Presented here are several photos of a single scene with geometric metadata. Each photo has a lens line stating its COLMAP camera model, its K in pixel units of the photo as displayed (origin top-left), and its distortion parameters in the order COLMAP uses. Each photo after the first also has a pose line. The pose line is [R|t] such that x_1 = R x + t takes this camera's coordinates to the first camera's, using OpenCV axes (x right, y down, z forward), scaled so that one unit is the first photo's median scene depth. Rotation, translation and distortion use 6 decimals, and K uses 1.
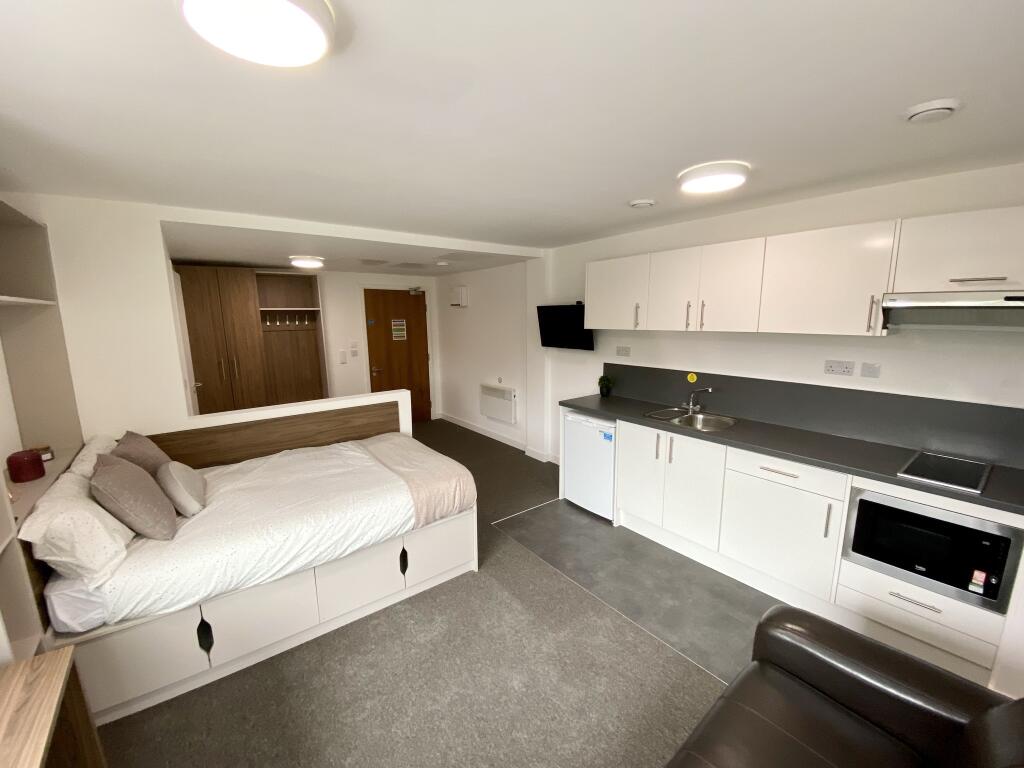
lens RADIAL K [[411.8, 0, 510.5], [0, 411.8, 387.5], [0, 0, 1]] dist [0.031896, -0.028738]
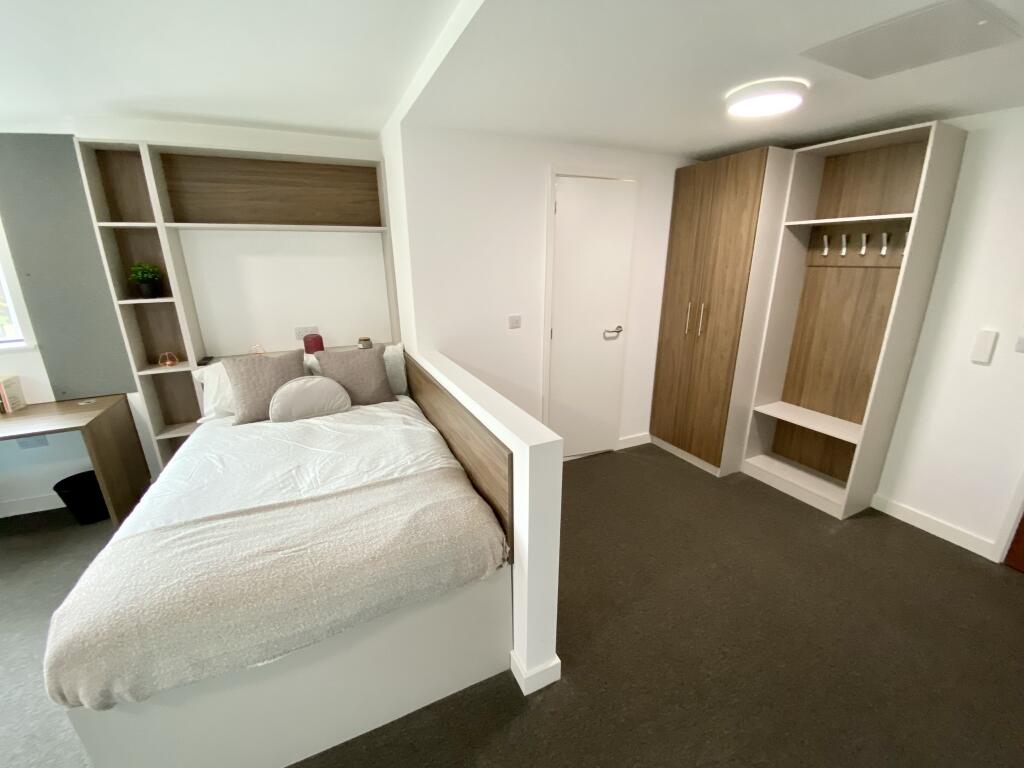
lens RADIAL K [[411.8, 0, 510.5], [0, 411.8, 387.5], [0, 0, 1]] dist [0.031896, -0.028738]
pose [[-0.210428, 0.309089, -0.927461, 0.095207], [-0.158726, 0.925313, 0.344386, -0.233906], [0.964638, 0.219681, -0.145651, 1.530390]]
